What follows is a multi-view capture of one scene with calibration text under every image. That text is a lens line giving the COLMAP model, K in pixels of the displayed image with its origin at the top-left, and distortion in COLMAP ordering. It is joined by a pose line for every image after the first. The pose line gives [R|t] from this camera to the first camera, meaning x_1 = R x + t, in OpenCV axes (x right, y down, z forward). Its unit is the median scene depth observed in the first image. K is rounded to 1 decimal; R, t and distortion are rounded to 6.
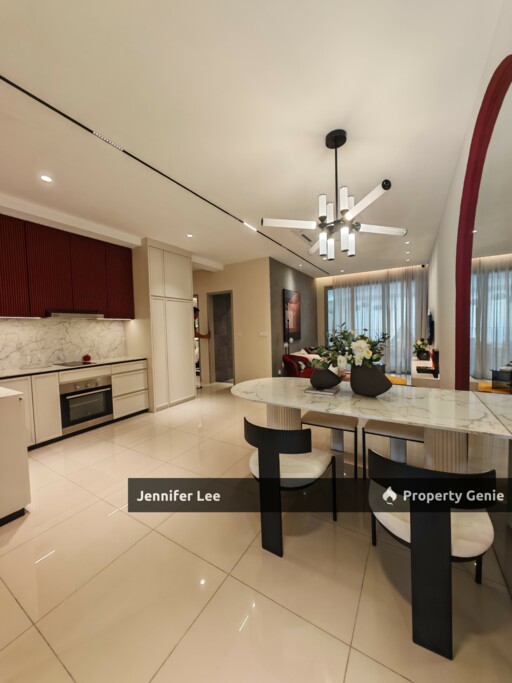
lens RADIAL K [[256.0, 0, 258.0], [0, 256.0, 339.1], [0, 0, 1]] dist [-0.000982, 0.000002]
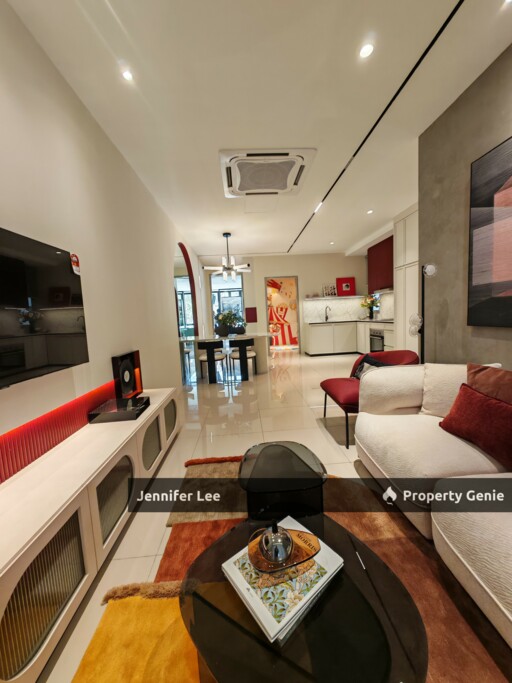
lens RADIAL K [[256.0, 0, 258.0], [0, 256.0, 339.1], [0, 0, 1]] dist [-0.000982, 0.000002]
pose [[-0.823533, 0.123709, -0.553615, 0.785536], [0.052651, 0.988388, 0.142540, -0.052966], [0.564819, 0.088238, -0.820484, 1.659613]]
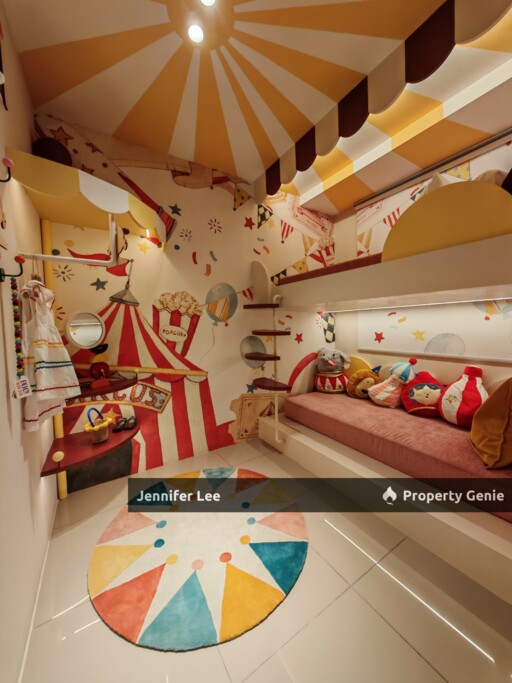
lens RADIAL K [[256.0, 0, 258.0], [0, 256.0, 339.1], [0, 0, 1]] dist [-0.000982, 0.000002]
pose [[-0.460147, 0.084133, -0.883848, -0.333173], [-0.001534, 0.995423, 0.095552, 0.017451], [0.887842, 0.045323, -0.457912, 0.218631]]
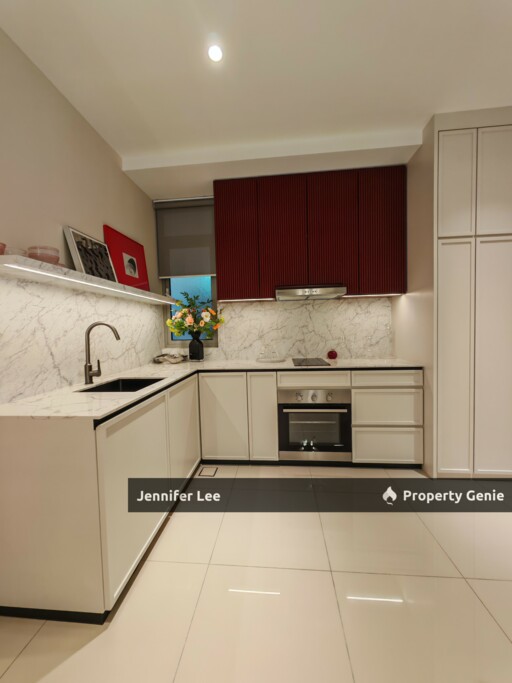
lens RADIAL K [[256.0, 0, 258.0], [0, 256.0, 339.1], [0, 0, 1]] dist [-0.000982, 0.000002]
pose [[0.438359, 0.051304, -0.897334, -0.129558], [-0.024026, 0.998682, 0.045361, 0.004737], [0.898479, 0.001675, 0.439014, 0.499447]]
